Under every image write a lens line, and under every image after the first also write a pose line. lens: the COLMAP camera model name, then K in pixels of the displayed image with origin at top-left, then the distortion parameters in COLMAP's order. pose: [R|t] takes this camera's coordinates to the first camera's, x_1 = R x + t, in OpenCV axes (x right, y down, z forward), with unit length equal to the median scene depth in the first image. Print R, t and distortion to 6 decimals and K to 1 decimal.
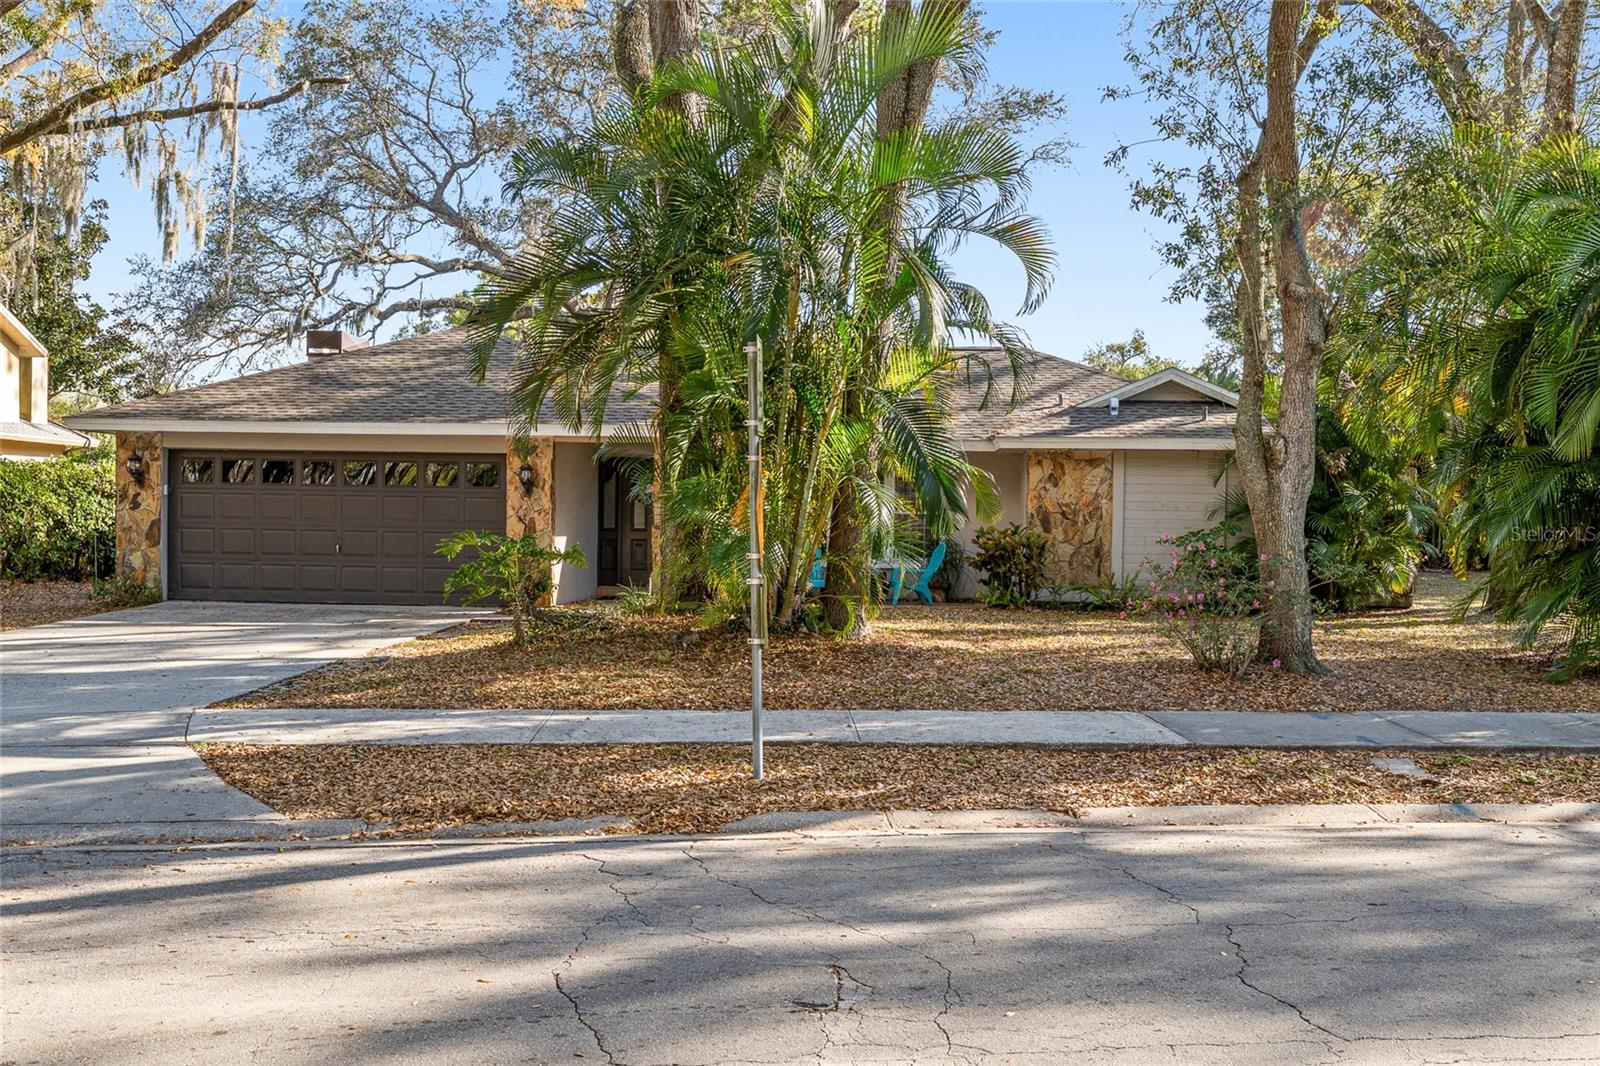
lens RADIAL K [[1596.3, 0, 794.1], [0, 1596.3, 587.4], [0, 0, 1]] dist [0.002654, 0.000000]
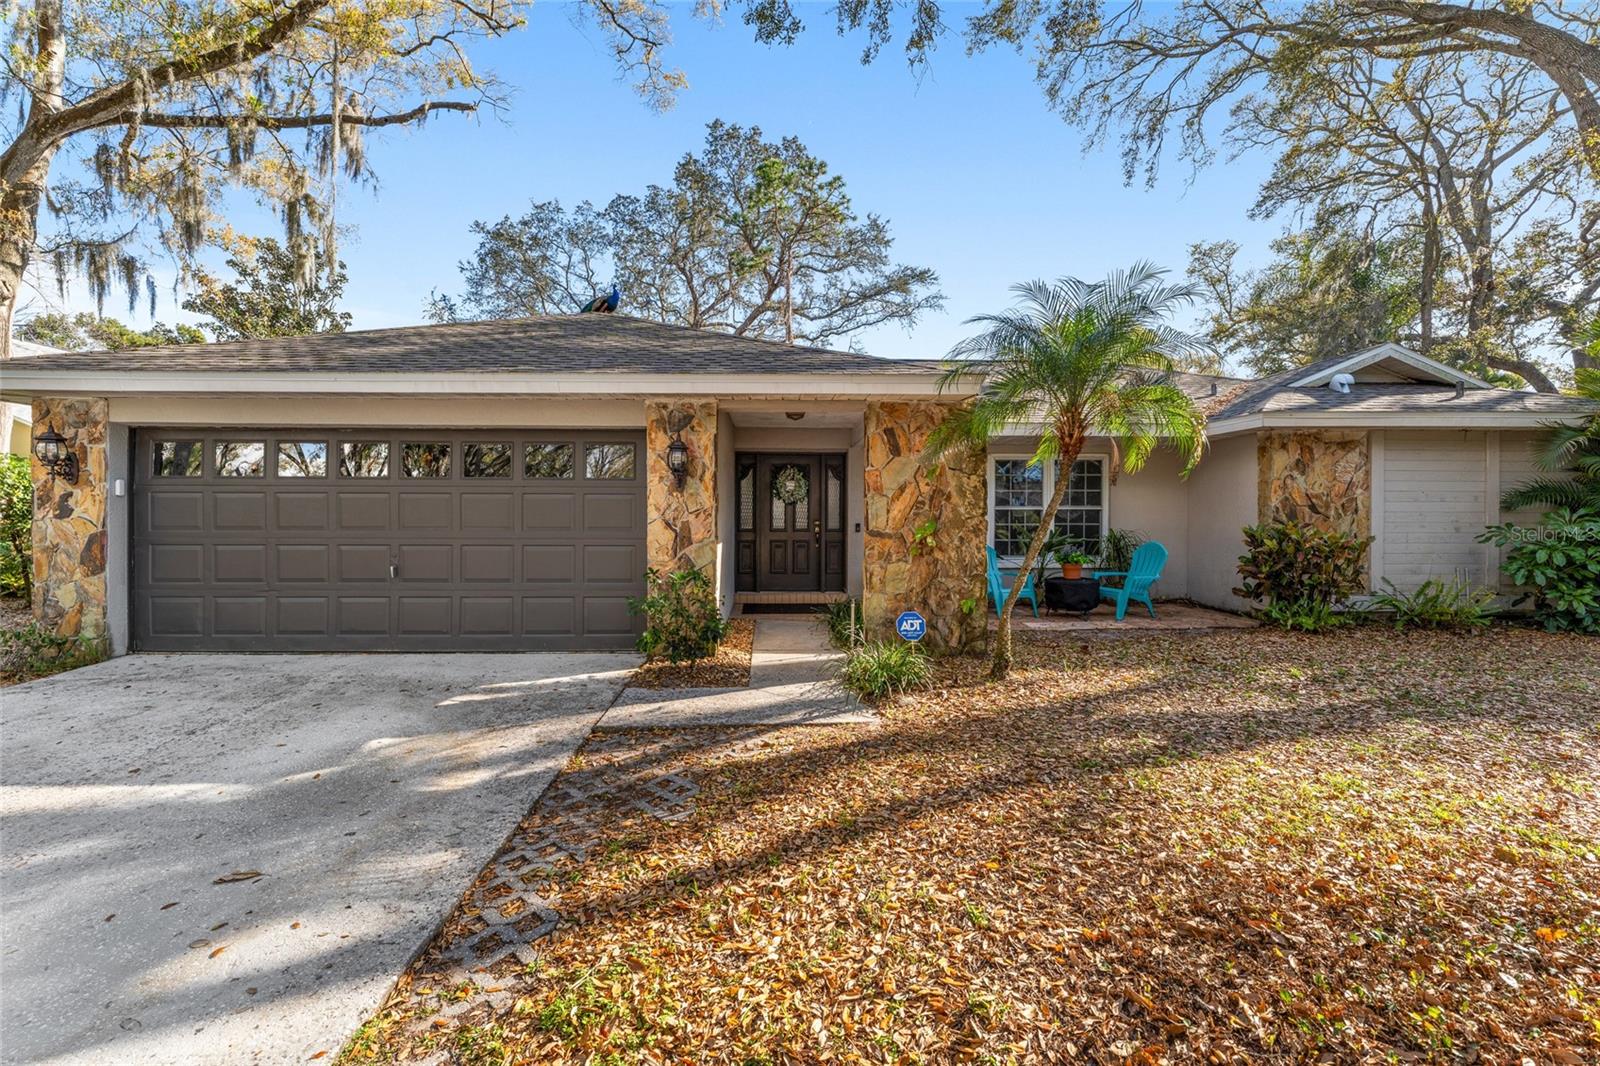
lens RADIAL K [[642.6, 0, 787.9], [0, 642.6, 521.2], [0, 0, 1]] dist [-0.000855, 0.000523]
pose [[0.995600, -0.014843, 0.092518, -0.139006], [0.017331, 0.999508, -0.026144, -0.034408], [-0.092084, 0.027632, 0.995368, 0.689687]]
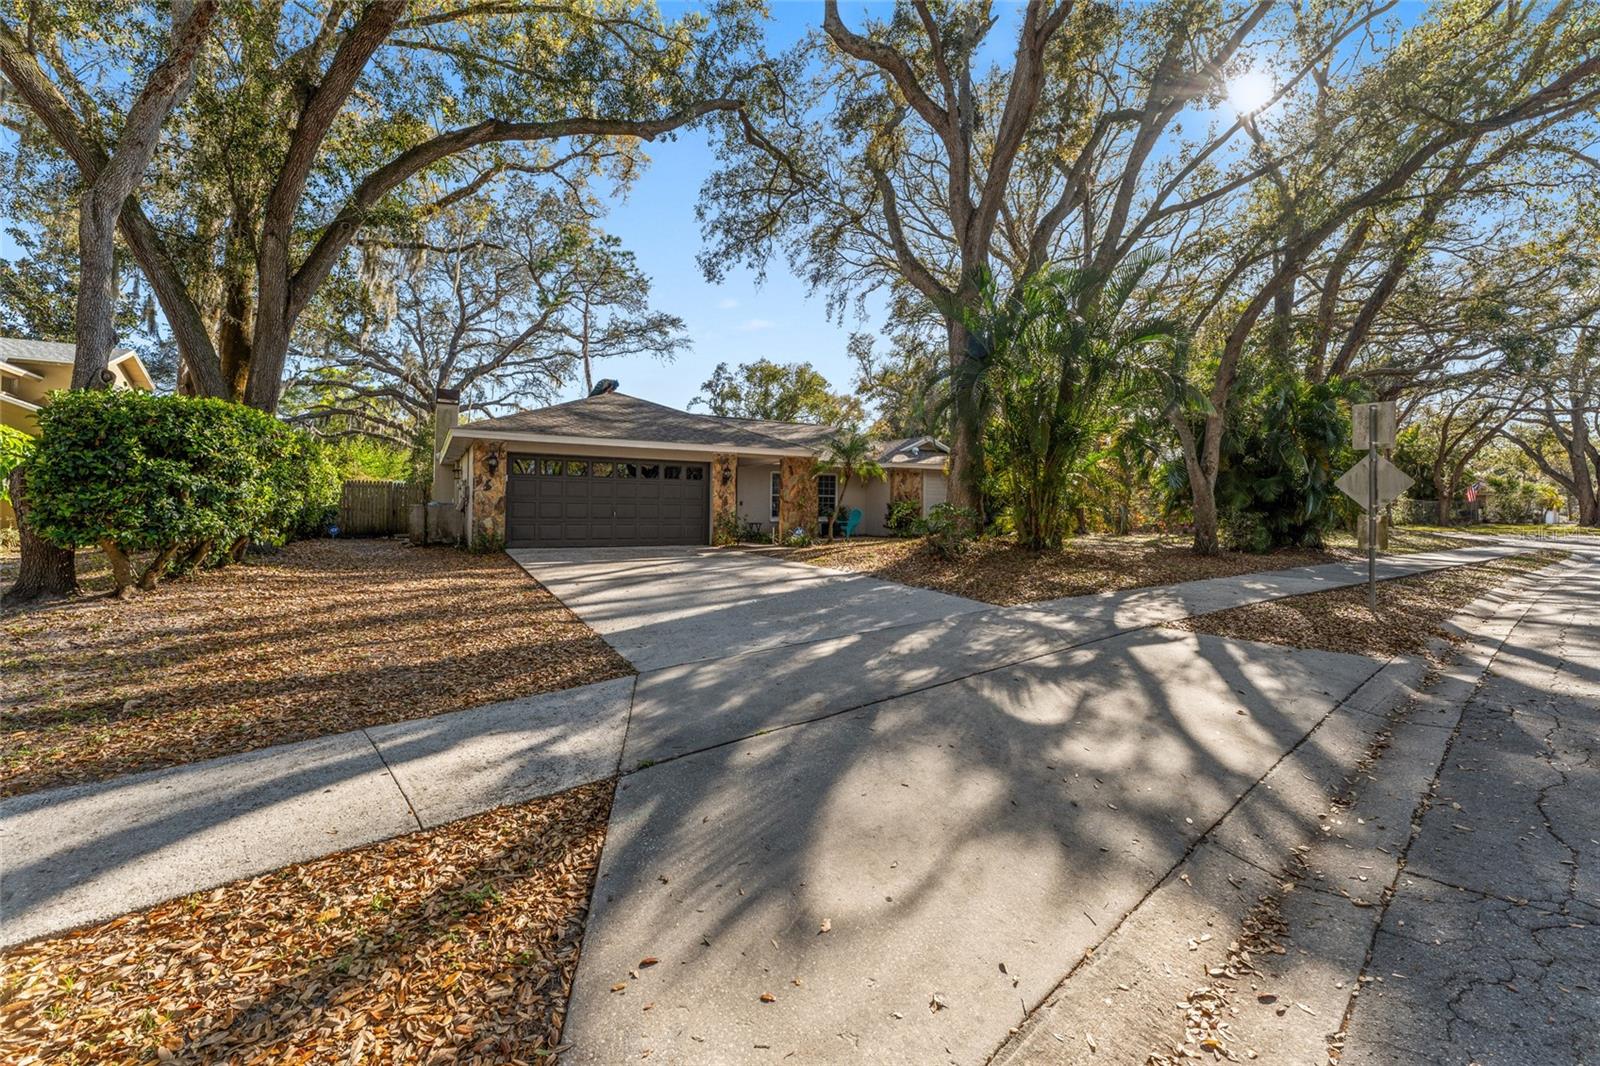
lens RADIAL K [[642.6, 0, 786.1], [0, 642.6, 508.6], [0, 0, 1]] dist [-0.000855, 0.000523]
pose [[0.836612, -0.005692, 0.547766, -0.494890], [0.025515, 0.999266, -0.028586, -0.005582], [-0.547201, 0.037891, 0.836143, 0.311265]]
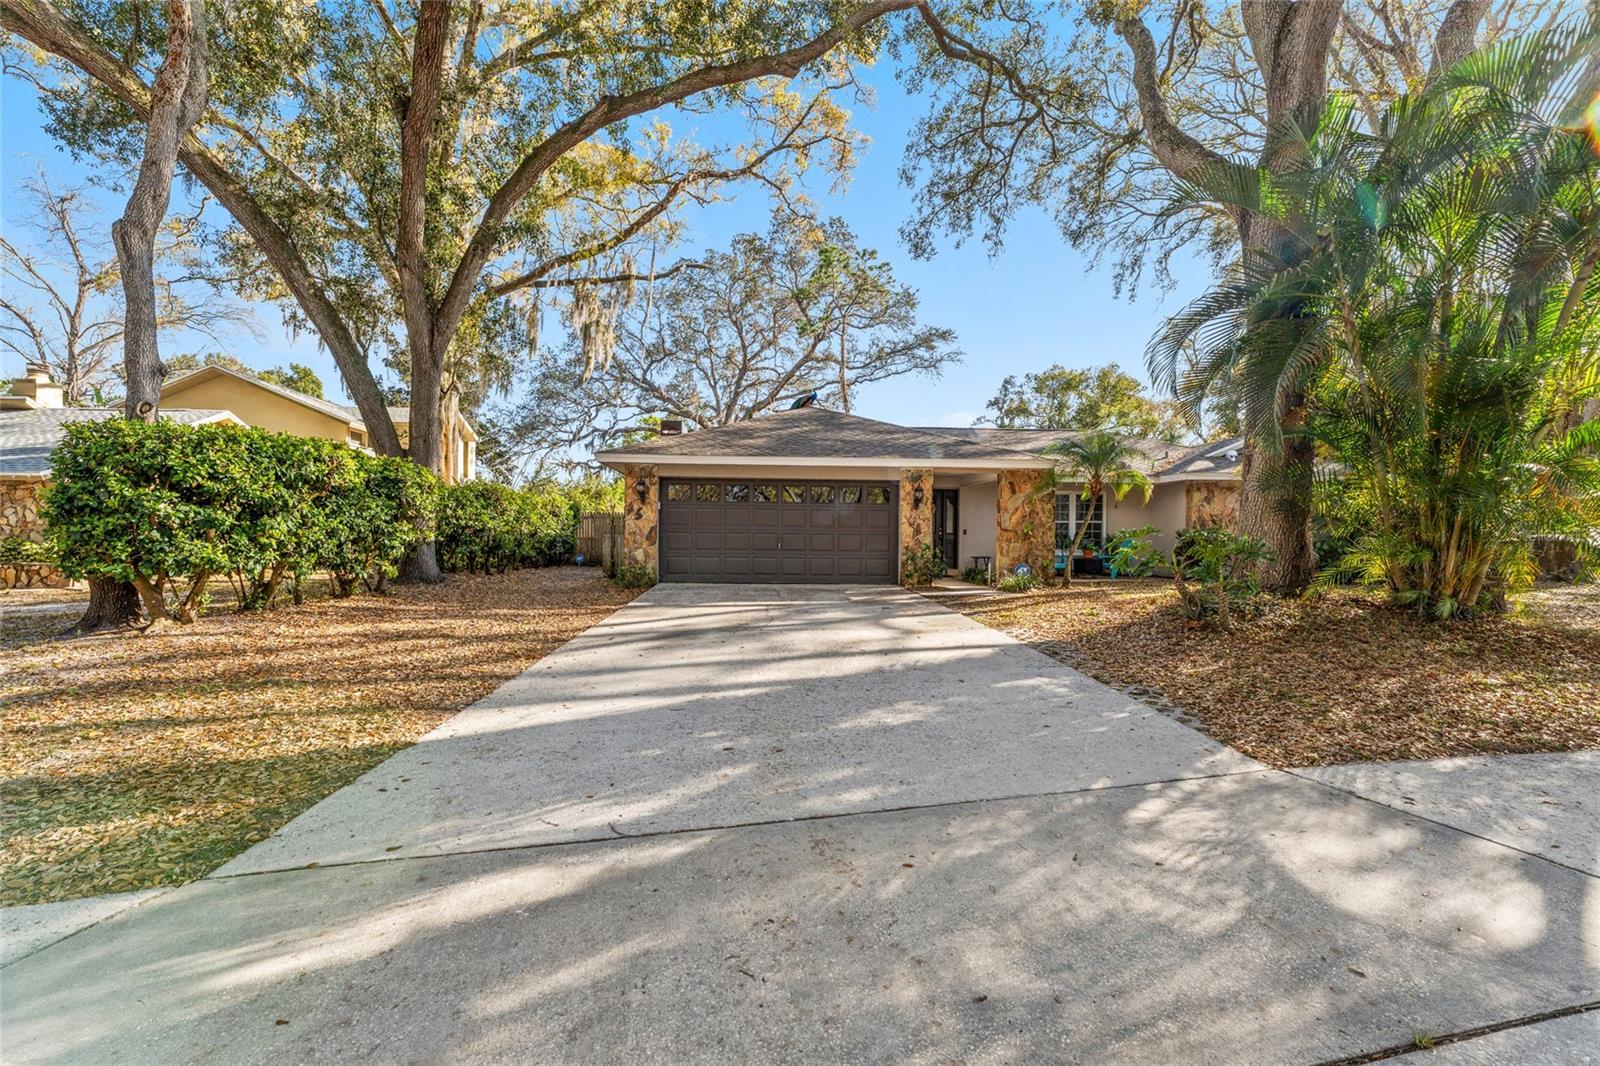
lens RADIAL K [[642.6, 0, 787.4], [0, 642.6, 545.0], [0, 0, 1]] dist [-0.000855, 0.000523]
pose [[0.993624, -0.007499, 0.112492, -0.334057], [0.010532, 0.999596, -0.026389, -0.009020], [-0.112248, 0.027405, 0.993302, 0.403868]]
